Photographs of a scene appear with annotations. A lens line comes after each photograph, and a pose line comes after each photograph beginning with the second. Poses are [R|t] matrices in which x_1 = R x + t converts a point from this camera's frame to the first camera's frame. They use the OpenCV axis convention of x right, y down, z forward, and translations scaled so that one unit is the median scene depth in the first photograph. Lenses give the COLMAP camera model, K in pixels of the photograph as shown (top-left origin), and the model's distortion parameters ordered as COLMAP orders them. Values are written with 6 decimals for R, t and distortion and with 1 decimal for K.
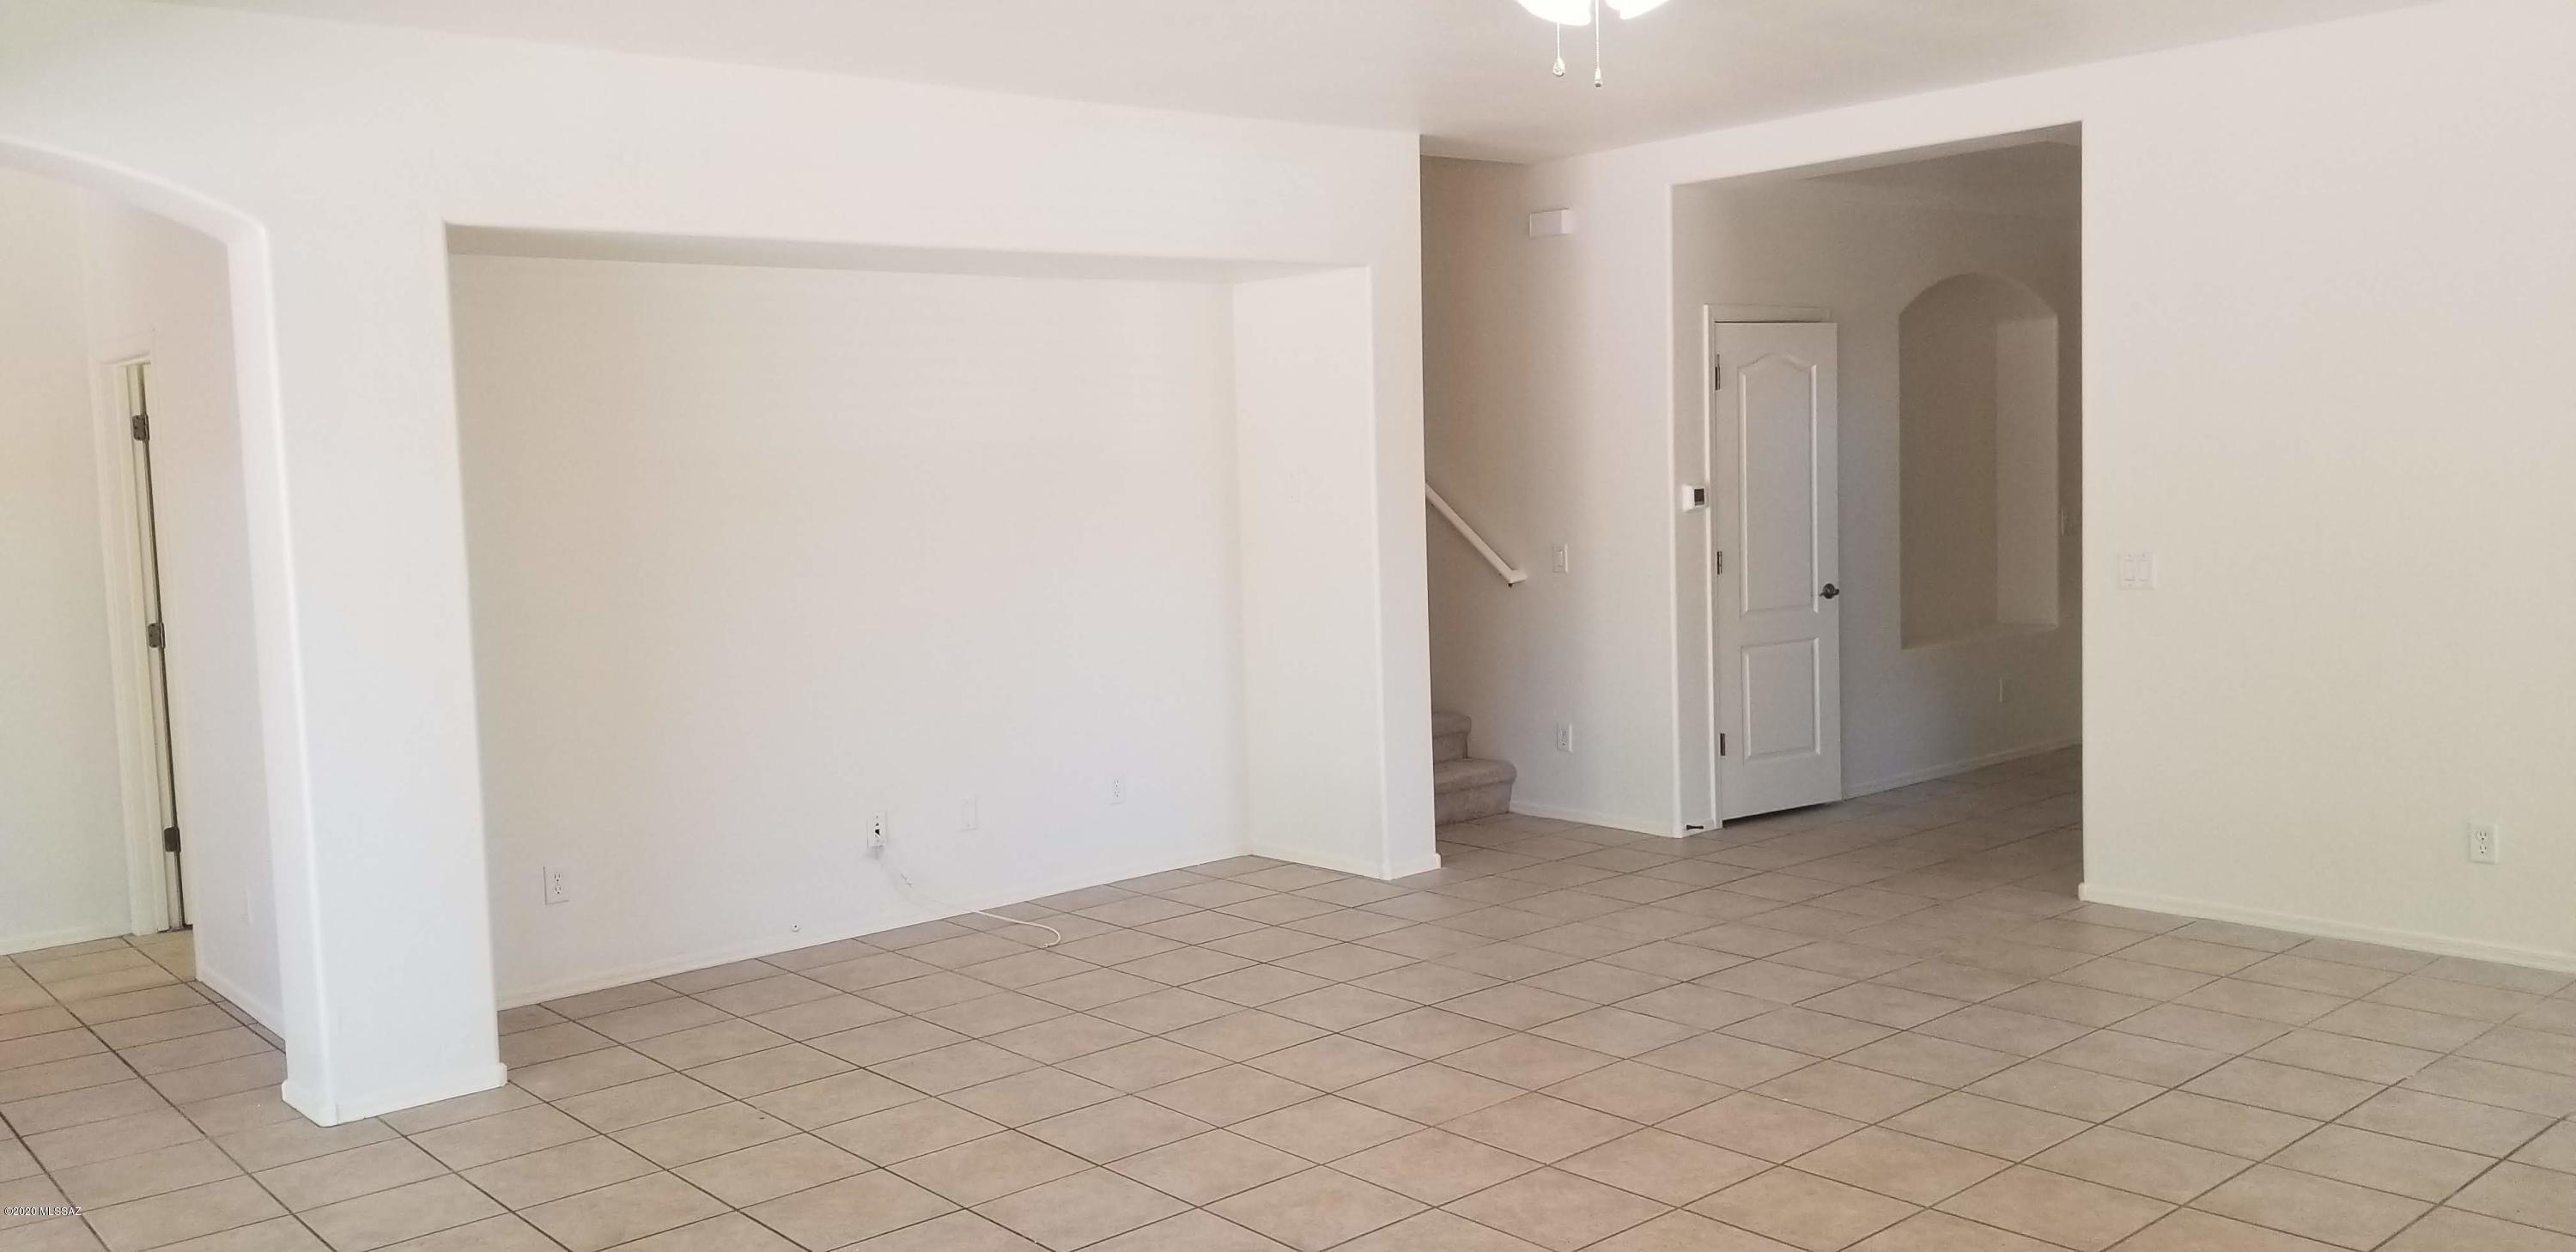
lens RADIAL K [[2034.5, 0, 1288.8], [0, 2034.5, 613.6], [0, 0, 1]] dist [0.062492, -0.041805]
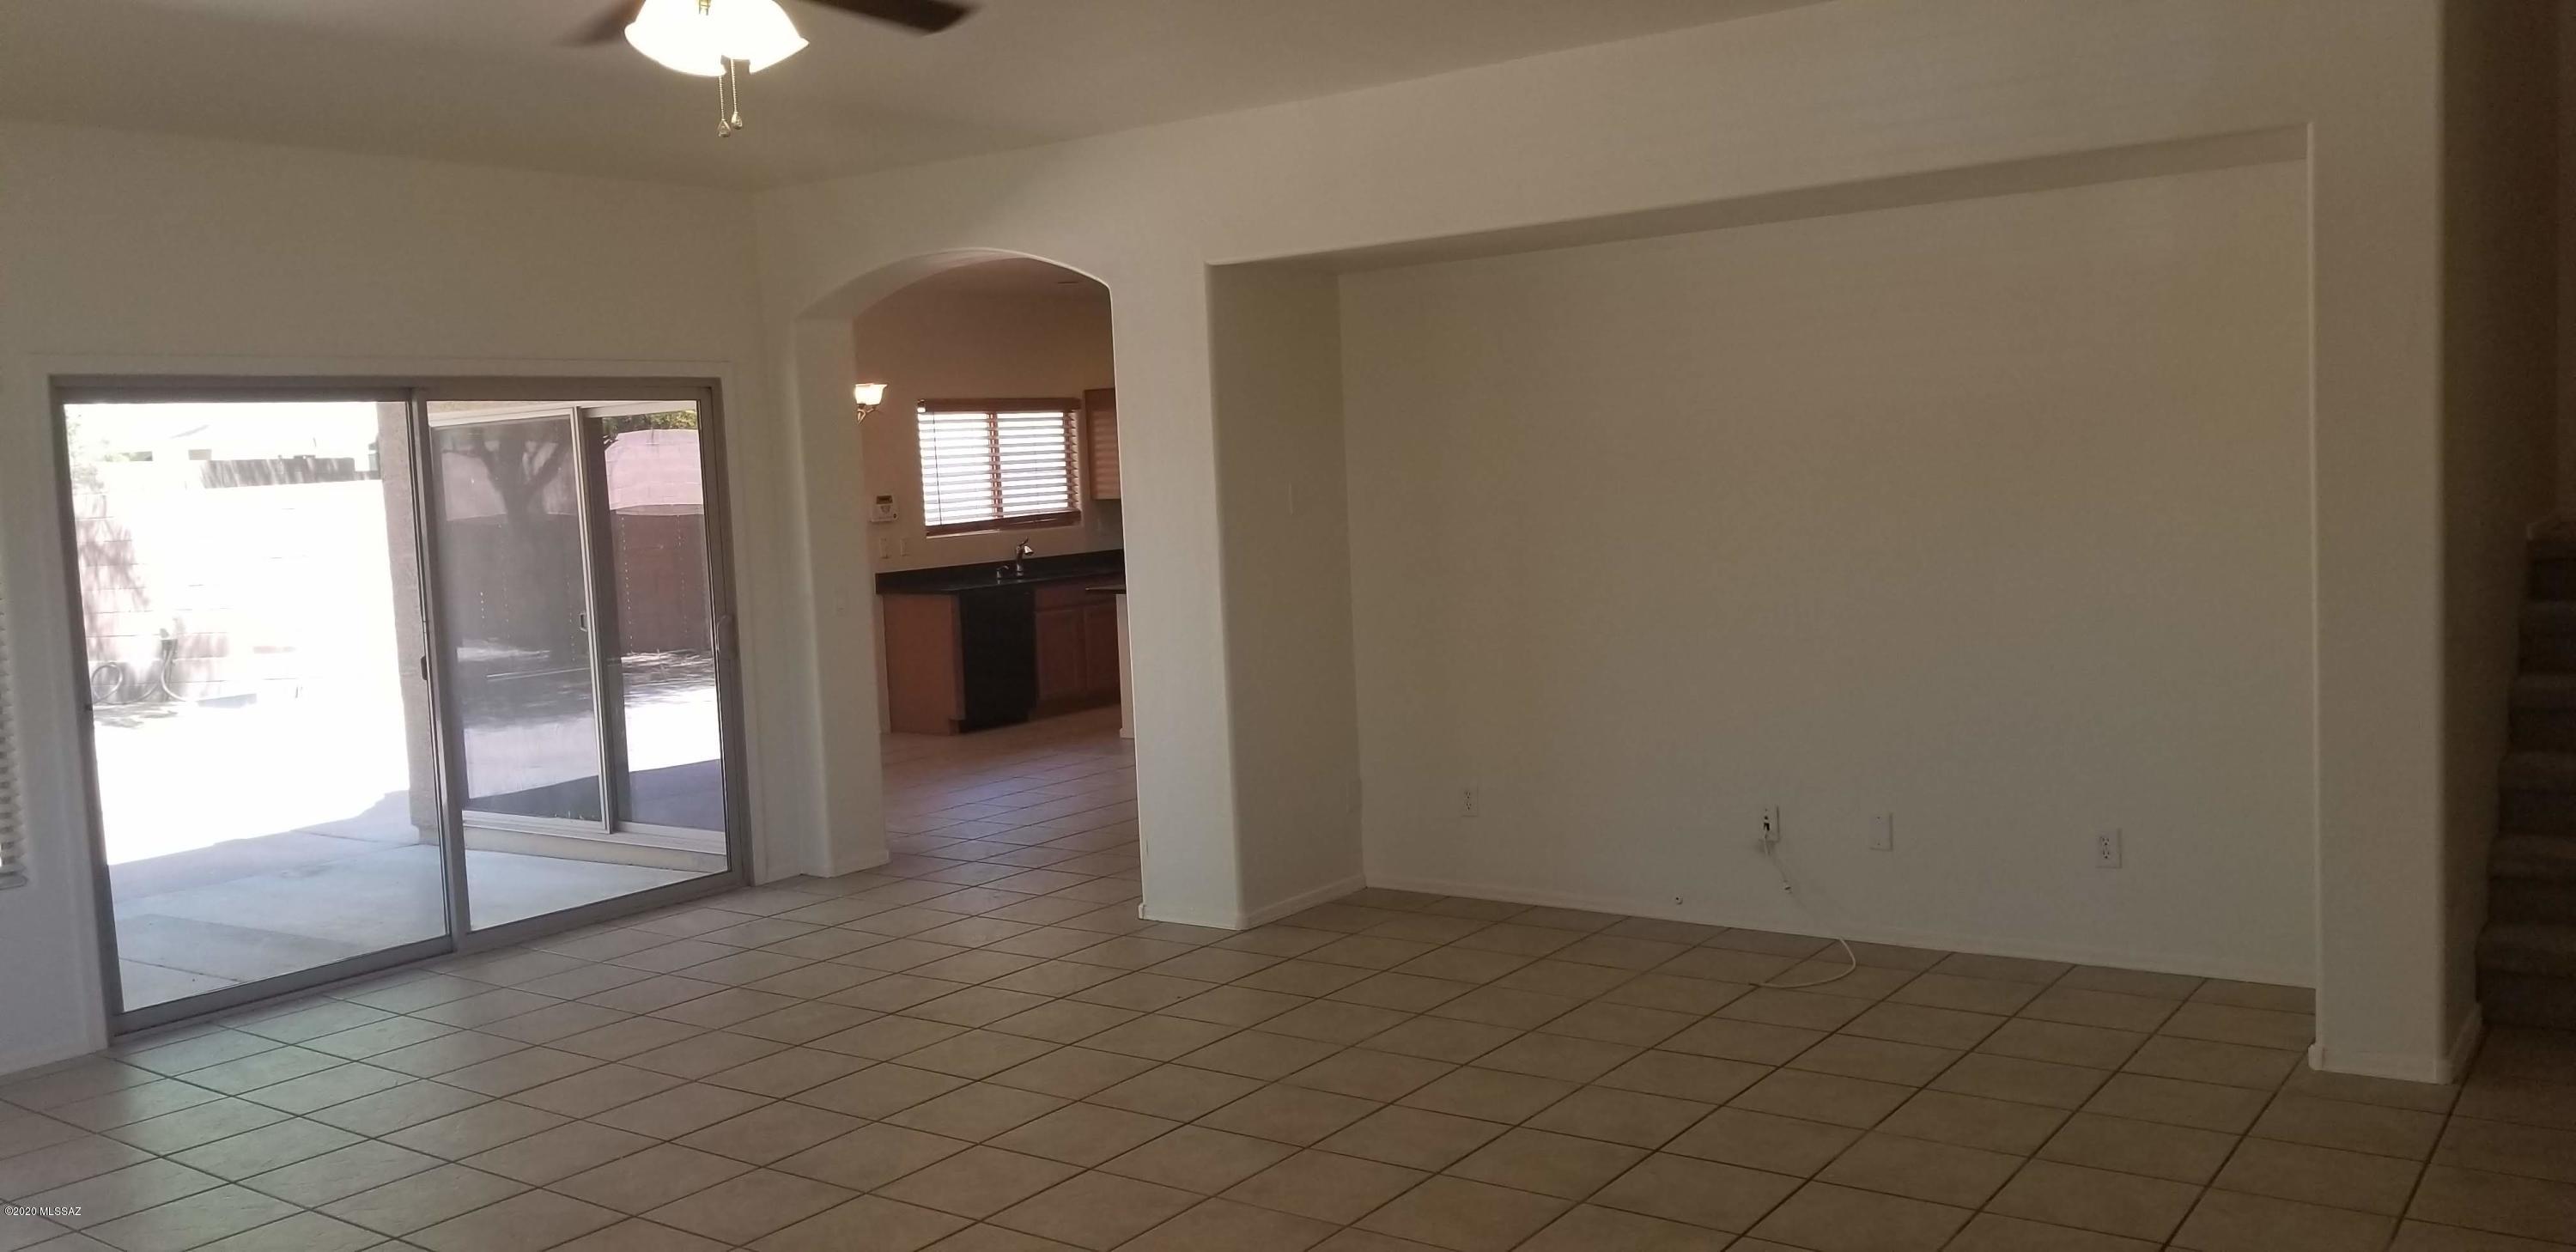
lens RADIAL K [[2034.5, 0, 1214.1], [0, 2034.5, 632.3], [0, 0, 1]] dist [0.062492, -0.041805]
pose [[0.203312, 0.106326, -0.973324, 0.800392], [-0.035993, 0.994226, 0.101091, -0.082388], [0.978452, 0.014480, 0.205965, 0.682892]]
